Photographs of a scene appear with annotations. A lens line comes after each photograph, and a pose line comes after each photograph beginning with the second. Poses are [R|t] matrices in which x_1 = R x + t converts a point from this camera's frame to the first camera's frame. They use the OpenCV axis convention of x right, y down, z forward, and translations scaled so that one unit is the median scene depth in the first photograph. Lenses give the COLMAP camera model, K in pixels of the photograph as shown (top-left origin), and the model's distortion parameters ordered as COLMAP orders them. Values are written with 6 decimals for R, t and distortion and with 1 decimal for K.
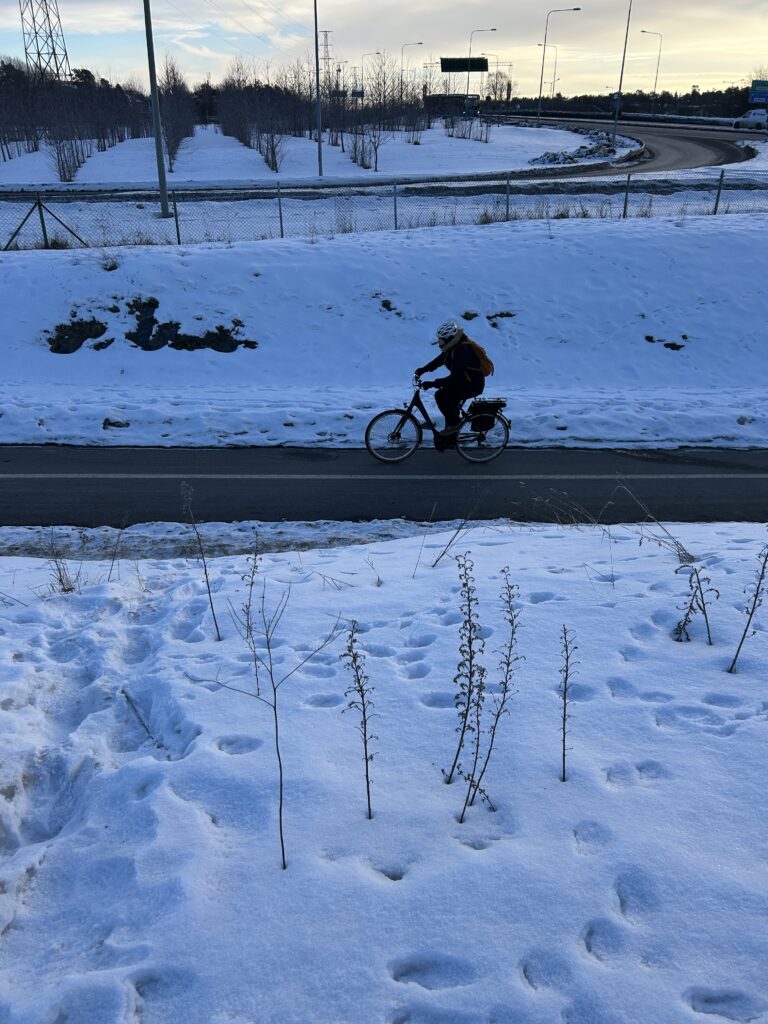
lens RADIAL K [[756.7, 0, 364.4], [0, 756.7, 517.3], [0, 0, 1]] dist [0.050874, -0.056942]
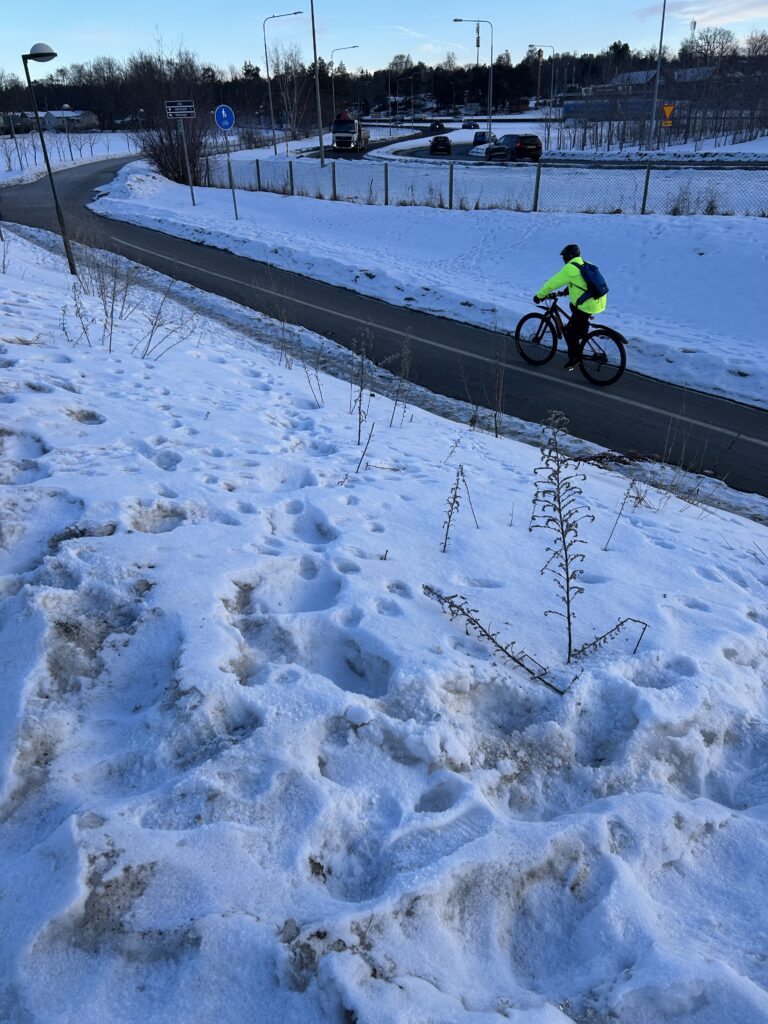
lens RADIAL K [[755.5, 0, 380.6], [0, 755.5, 507.0], [0, 0, 1]] dist [0.055714, -0.057899]
pose [[0.577460, 0.353663, -0.735841, -0.021584], [-0.340827, 0.923437, 0.176357, 0.014248], [0.741874, 0.148955, 0.653785, 0.009695]]
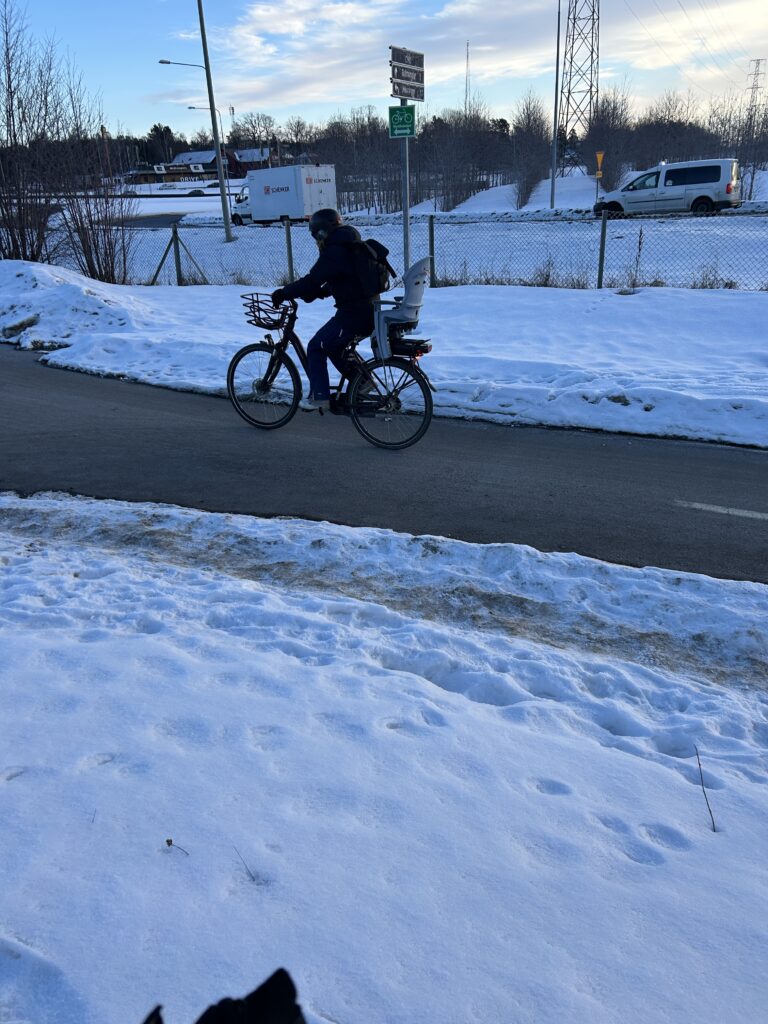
lens RADIAL K [[752.4, 0, 381.3], [0, 752.4, 515.1], [0, 0, 1]] dist [0.054786, -0.055223]
pose [[0.915319, 0.128038, -0.381834, -2.197344], [-0.145635, 0.989185, -0.017413, 0.004643], [0.375475, 0.071547, 0.924067, 0.161195]]
